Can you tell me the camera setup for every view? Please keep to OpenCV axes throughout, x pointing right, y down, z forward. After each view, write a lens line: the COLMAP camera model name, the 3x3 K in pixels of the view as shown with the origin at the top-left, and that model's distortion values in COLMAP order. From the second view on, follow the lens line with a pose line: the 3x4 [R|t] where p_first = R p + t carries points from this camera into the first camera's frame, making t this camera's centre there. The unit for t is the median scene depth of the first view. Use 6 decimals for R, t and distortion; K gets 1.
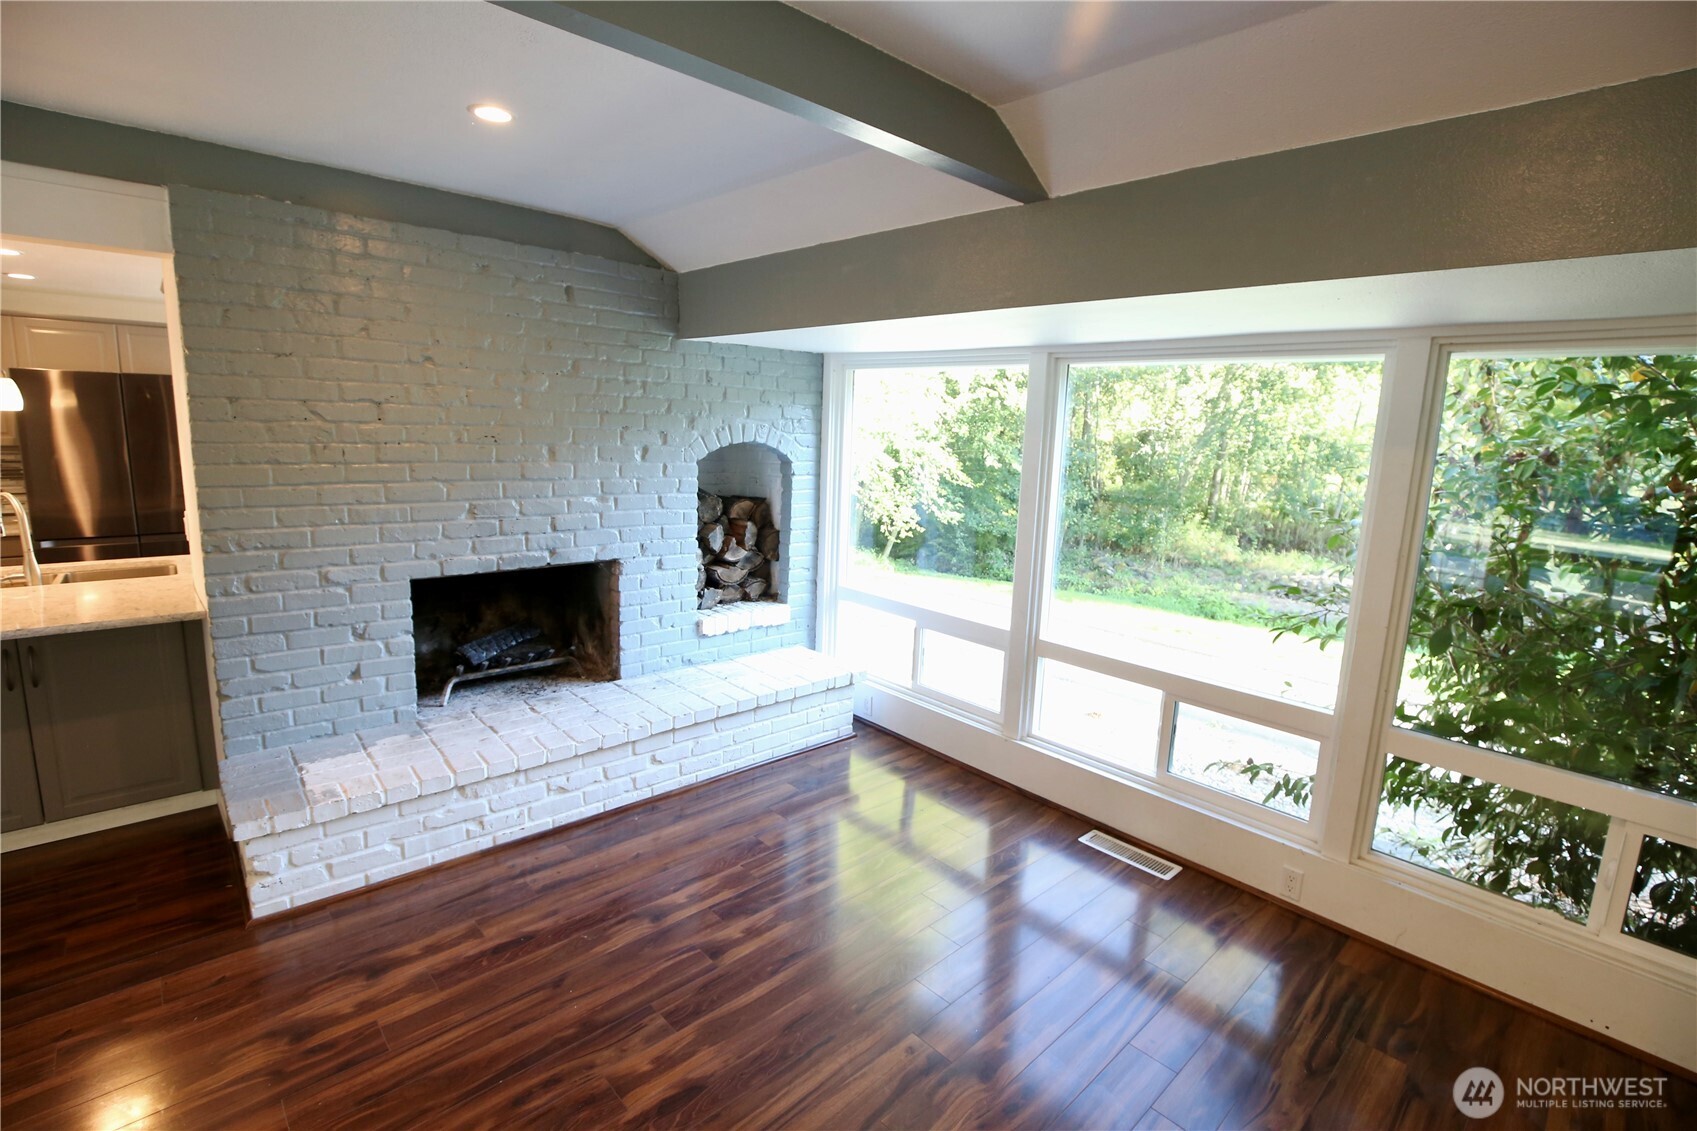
lens RADIAL K [[781.1, 0, 857.3], [0, 781.1, 557.1], [0, 0, 1]] dist [-0.033579, 0.005522]
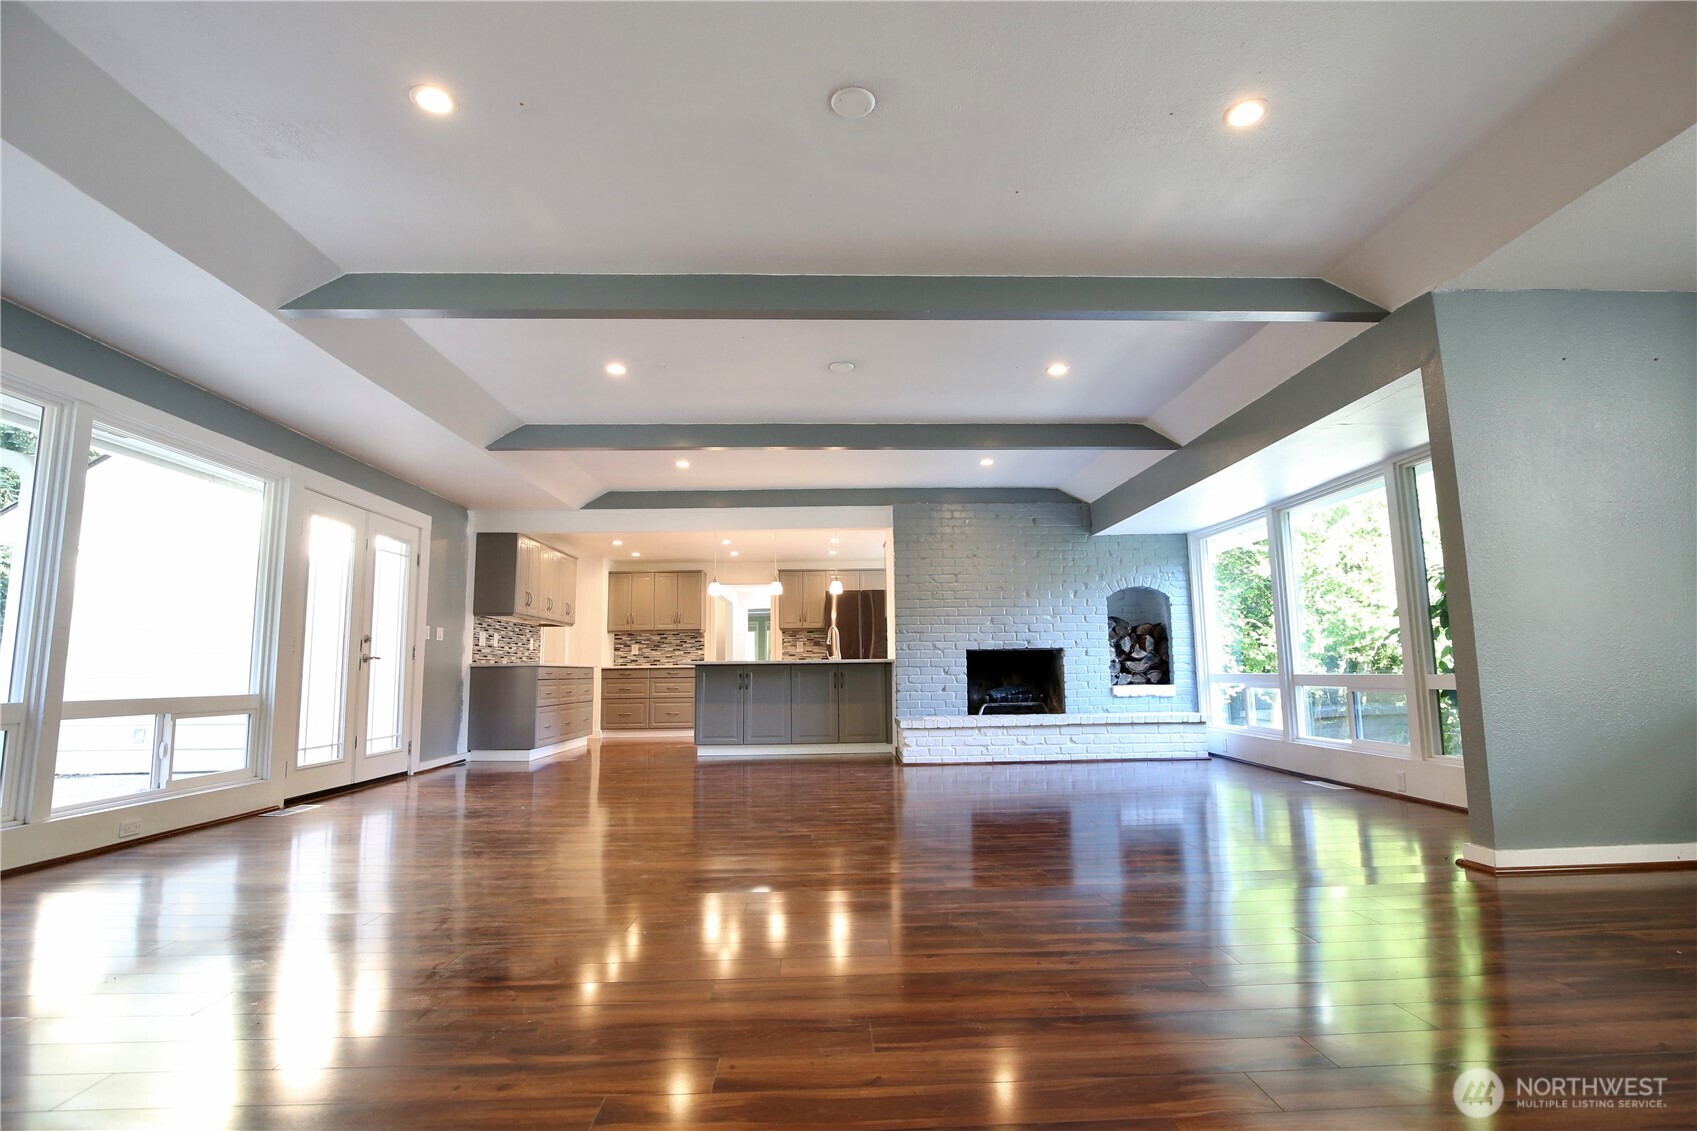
lens RADIAL K [[781.1, 0, 845.8], [0, 781.1, 570.1], [0, 0, 1]] dist [-0.033579, 0.005522]
pose [[0.741426, -0.129050, -0.658509, 0.590492], [-0.073112, 0.959956, -0.270443, 0.378173], [0.667040, 0.248658, 0.702301, -0.764917]]
